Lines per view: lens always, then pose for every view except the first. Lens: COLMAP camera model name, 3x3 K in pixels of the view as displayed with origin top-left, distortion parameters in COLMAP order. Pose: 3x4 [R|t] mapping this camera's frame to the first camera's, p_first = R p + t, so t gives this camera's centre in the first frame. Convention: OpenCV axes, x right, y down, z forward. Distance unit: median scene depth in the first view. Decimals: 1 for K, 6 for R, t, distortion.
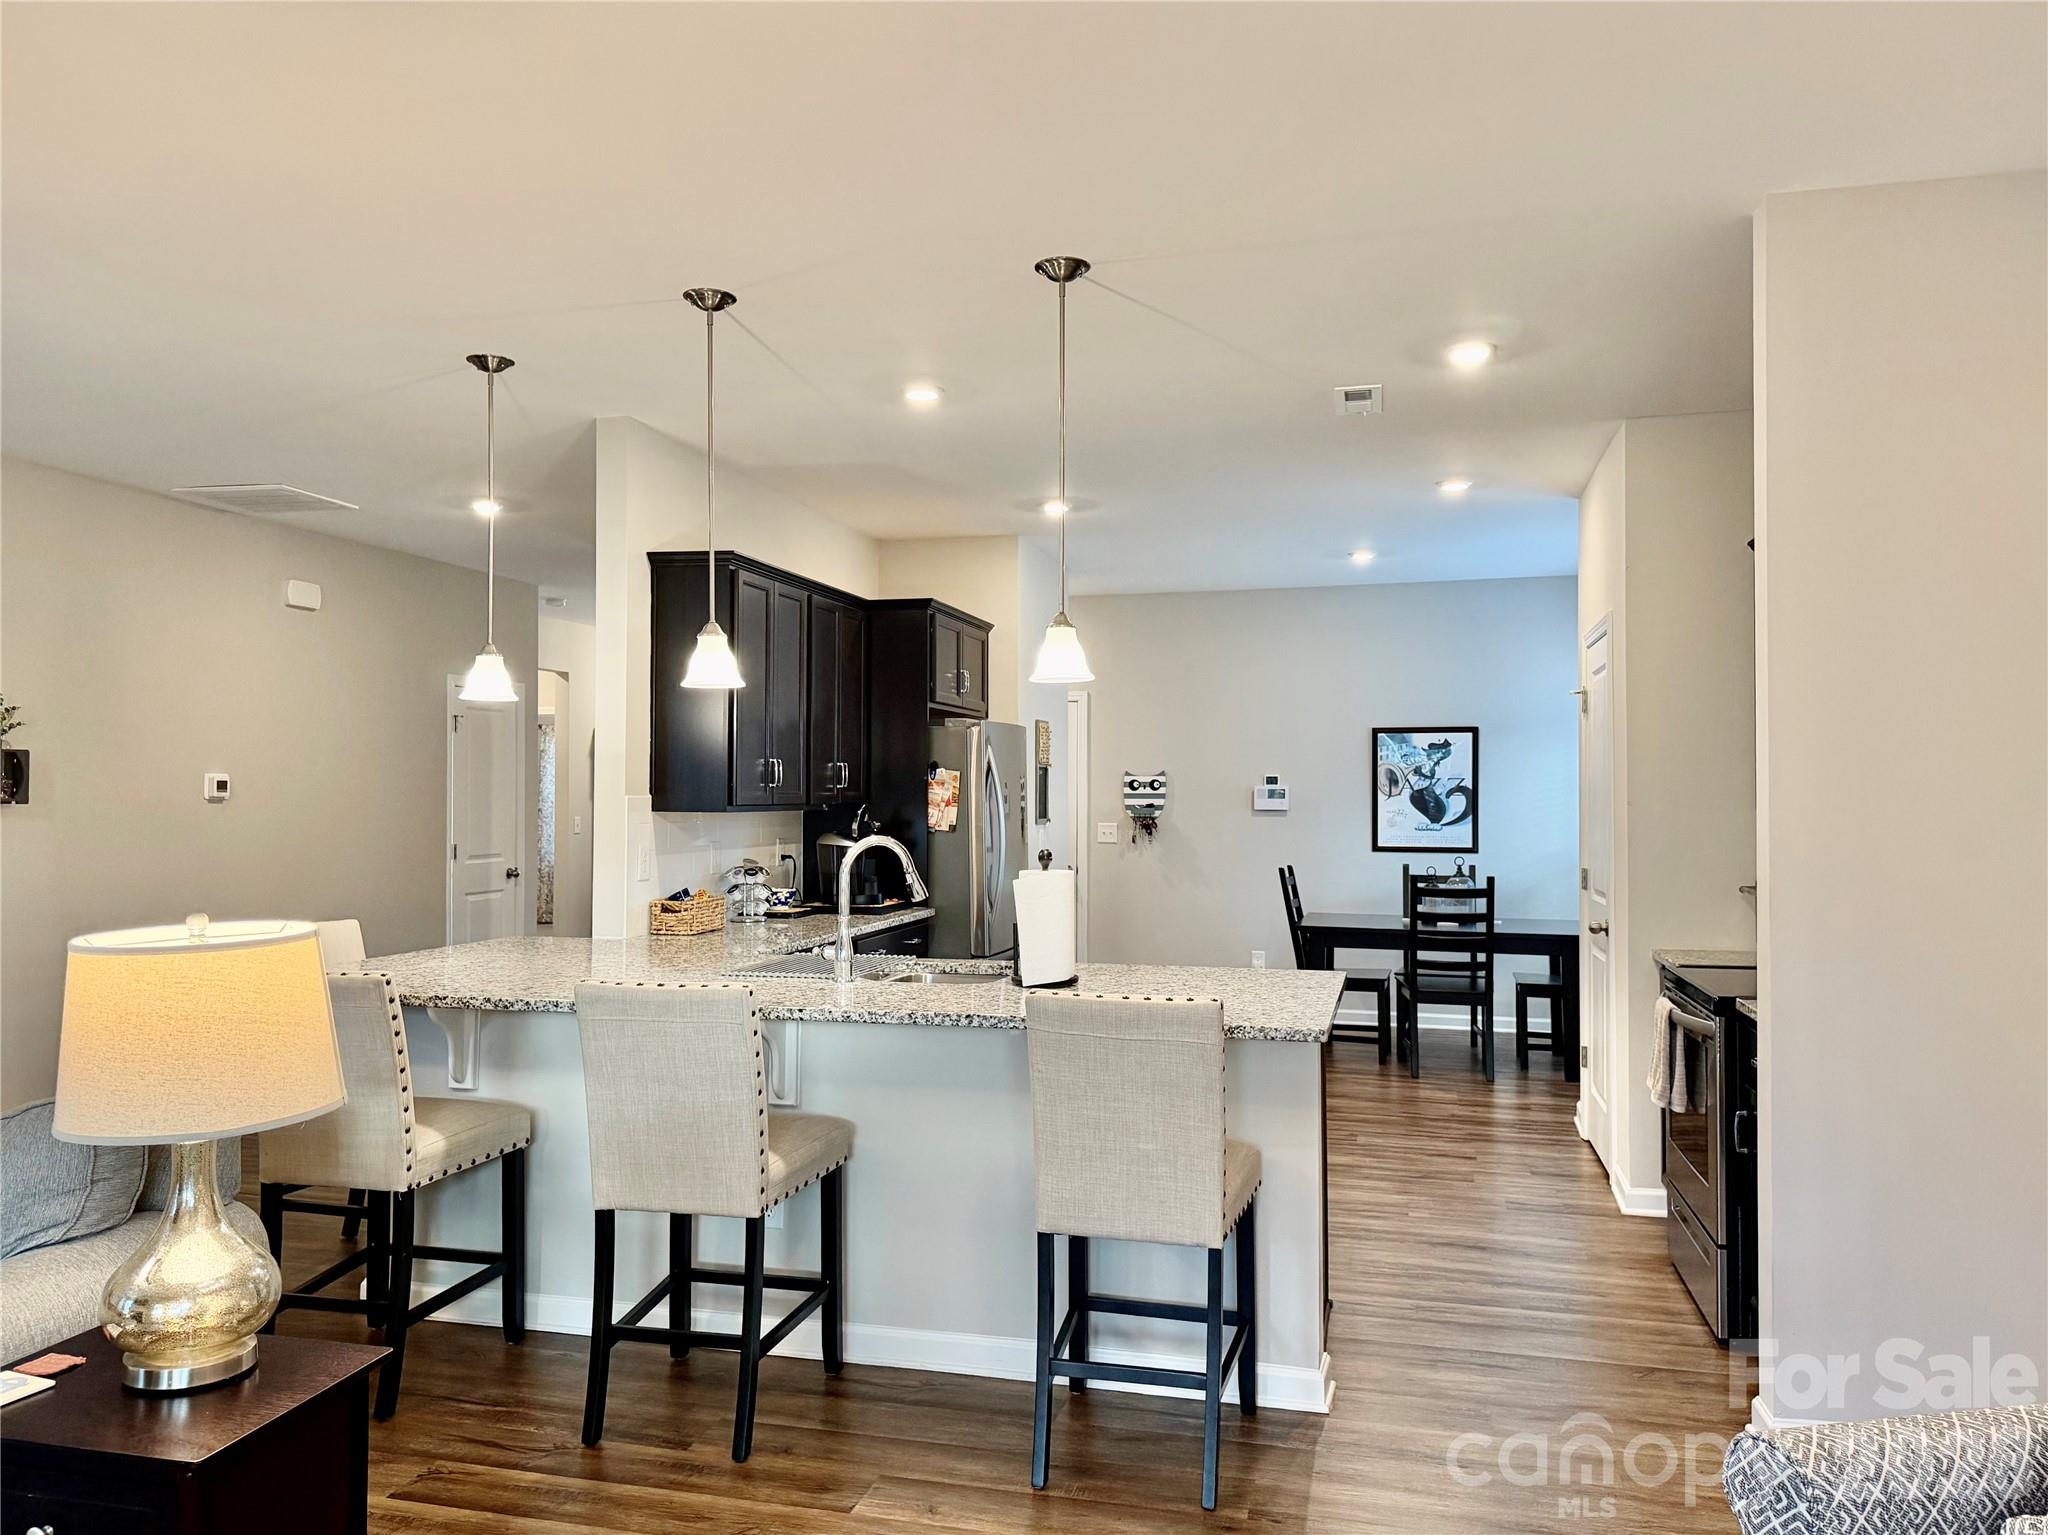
lens RADIAL K [[1437.6, 0, 1025.7], [0, 1437.6, 761.3], [0, 0, 1]] dist [0.123464, -0.159053]
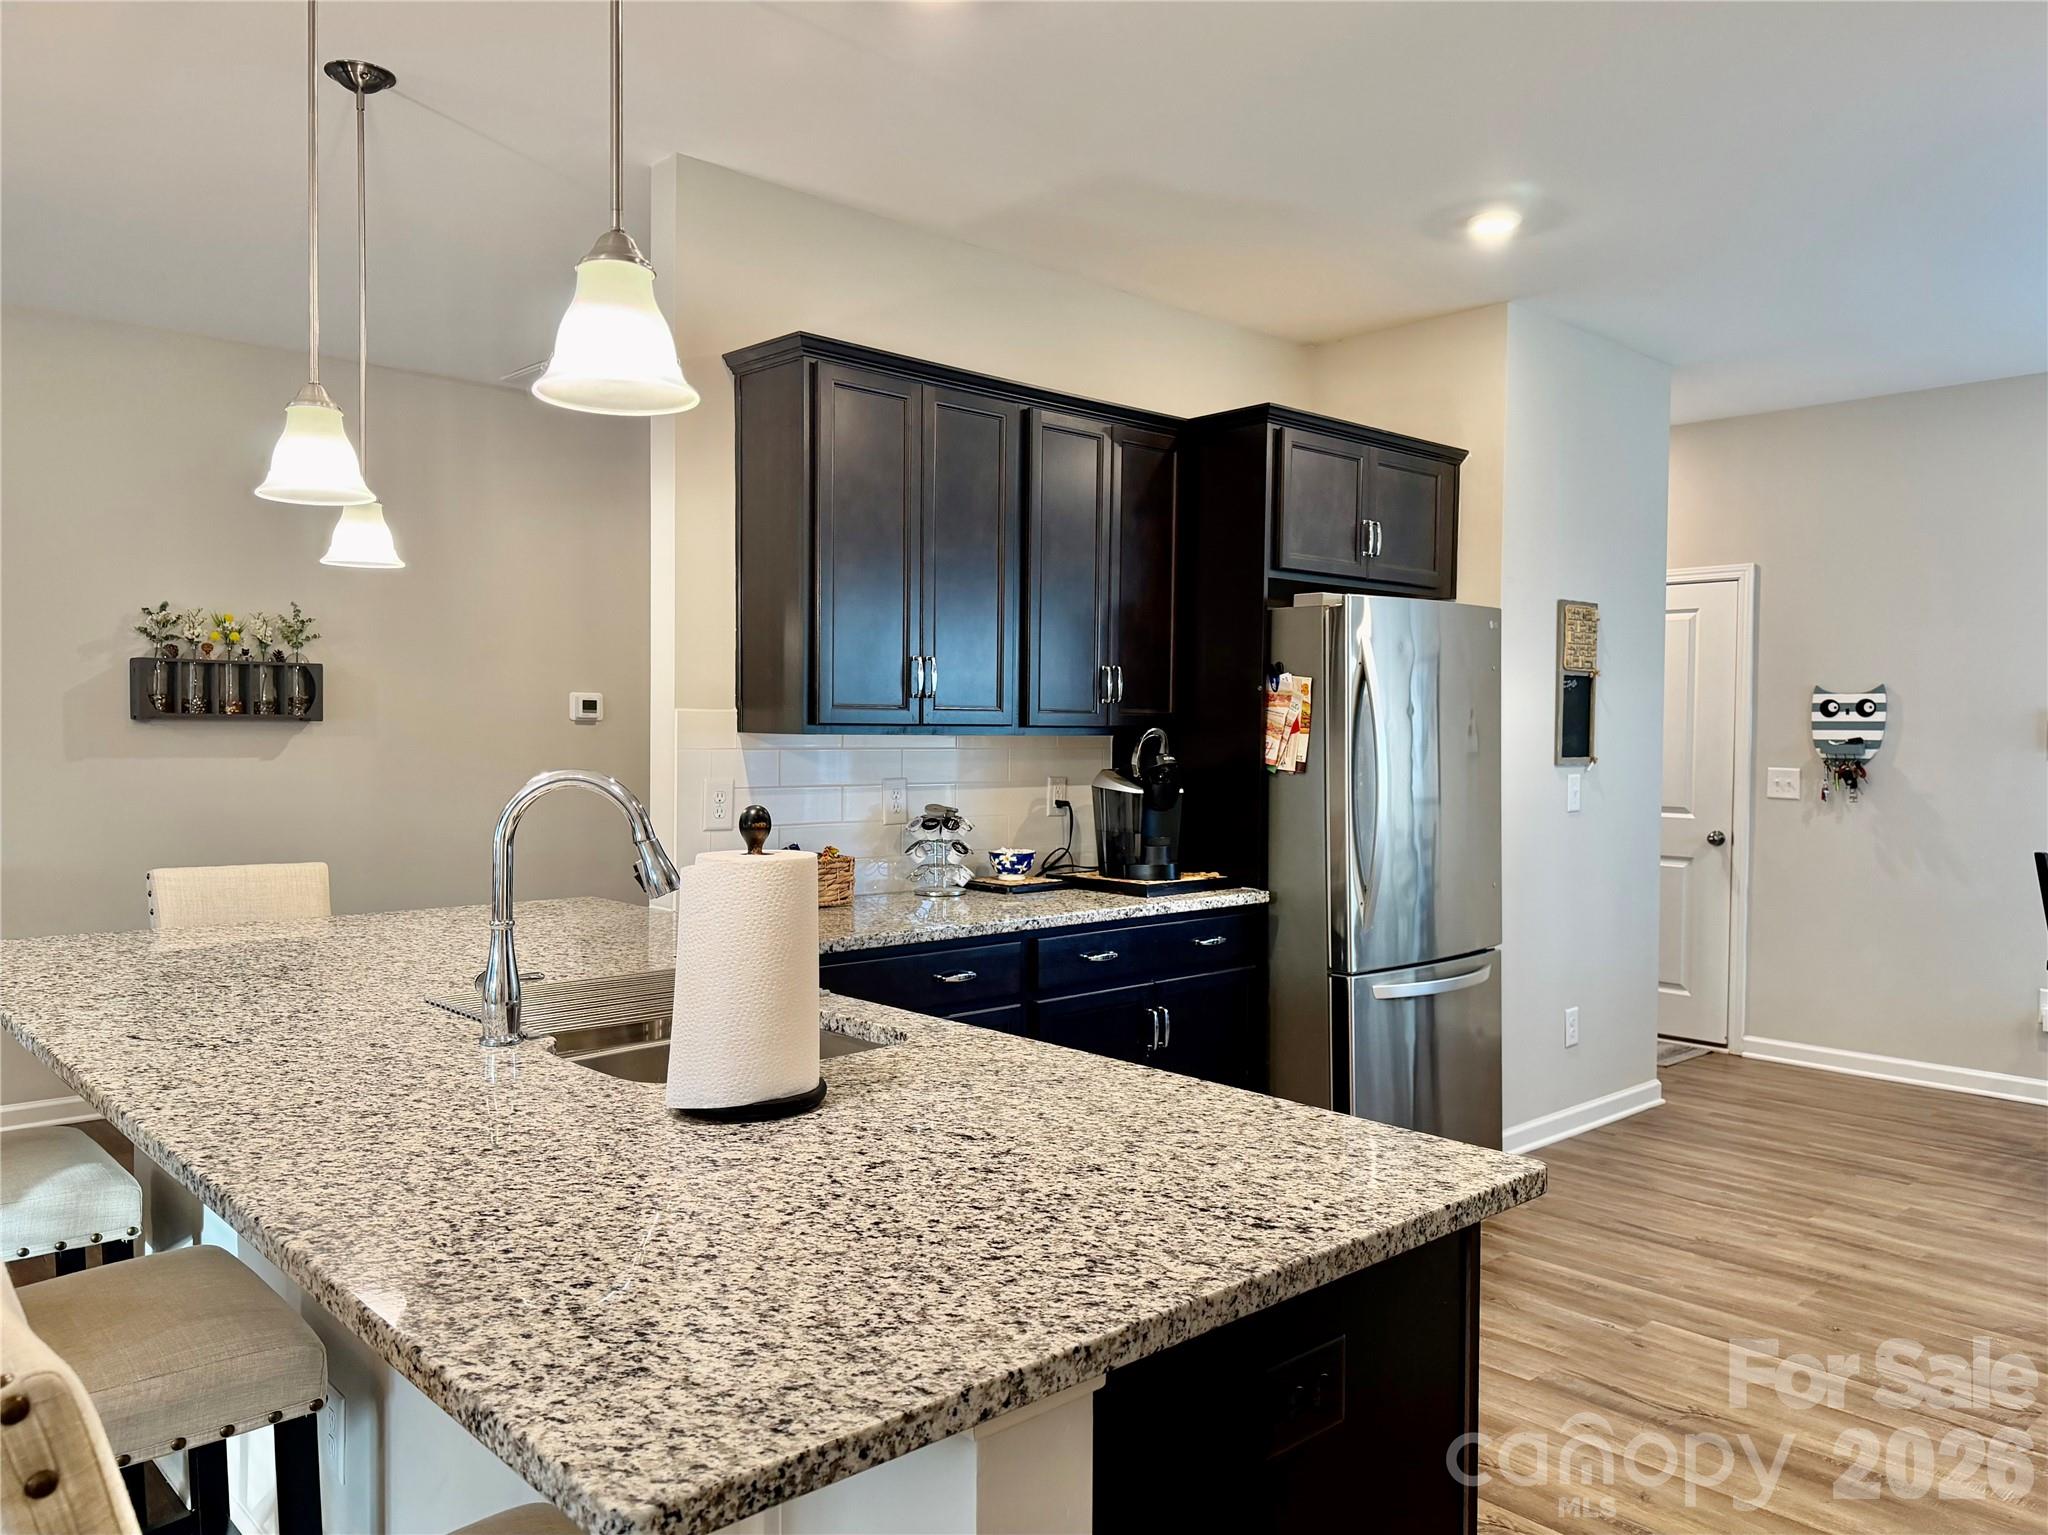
lens RADIAL K [[1437.6, 0, 1025.7], [0, 1437.6, 761.3], [0, 0, 1]] dist [0.123464, -0.159053]
pose [[0.836099, 0.016441, -0.548331, 0.195537], [0.006054, 0.999213, 0.039192, 0.018061], [0.548544, -0.036088, 0.835342, 0.400332]]
